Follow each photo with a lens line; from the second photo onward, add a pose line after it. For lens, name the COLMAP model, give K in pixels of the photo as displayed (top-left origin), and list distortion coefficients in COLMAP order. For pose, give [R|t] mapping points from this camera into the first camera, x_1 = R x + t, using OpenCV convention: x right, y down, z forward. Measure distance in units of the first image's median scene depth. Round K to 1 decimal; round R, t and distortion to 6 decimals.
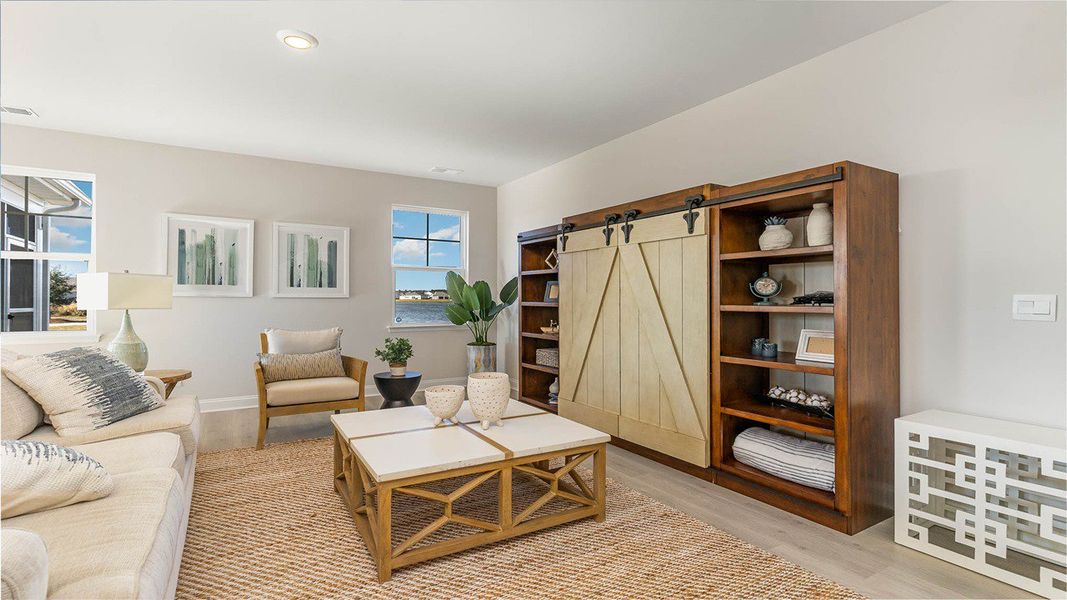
lens RADIAL K [[505.3, 0, 534.6], [0, 505.3, 295.6], [0, 0, 1]] dist [-0.000339, -0.000009]
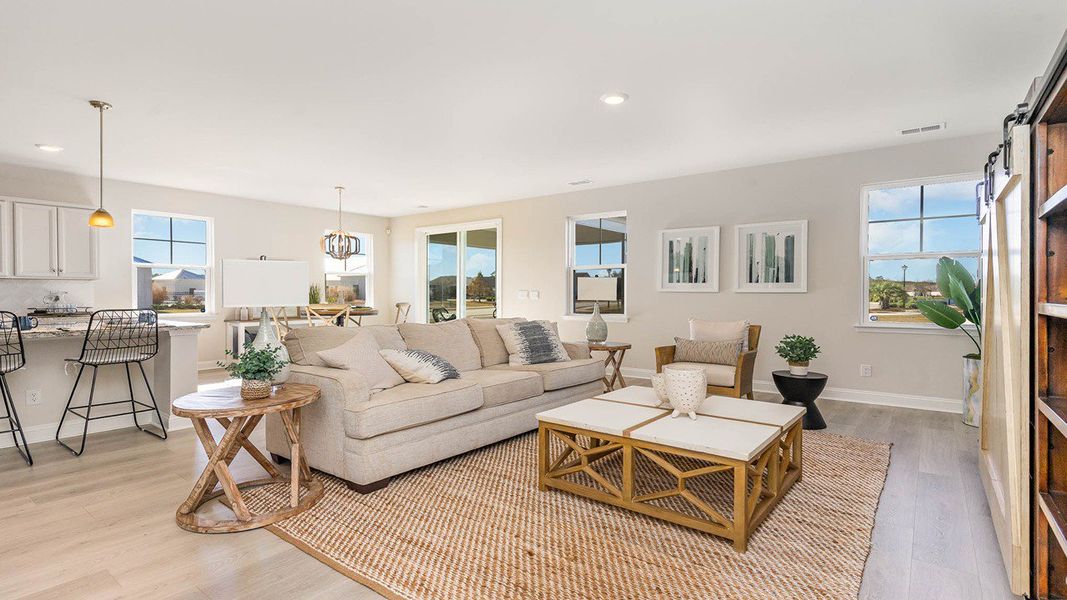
lens RADIAL K [[514.1, 0, 538.4], [0, 514.1, 298.5], [0, 0, 1]] dist [0.020413, -0.000011]
pose [[0.363316, 0.006549, -0.931643, 0.638071], [0.005536, 0.999942, 0.009189, 0.006600], [0.931649, -0.008496, 0.363259, 0.285555]]
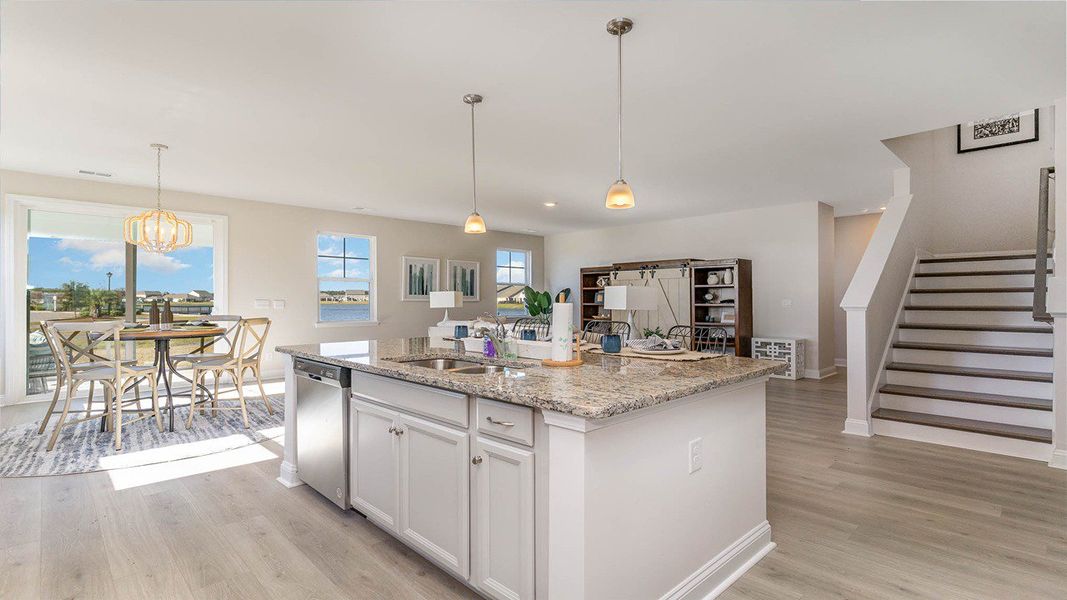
lens RADIAL K [[514.1, 0, 538.4], [0, 514.1, 298.5], [0, 0, 1]] dist [0.020413, -0.000011]
pose [[0.972162, -0.003597, 0.234284, -1.027793], [0.002868, 0.999990, 0.003452, -0.020149], [-0.234294, -0.002684, 0.972162, -1.402342]]
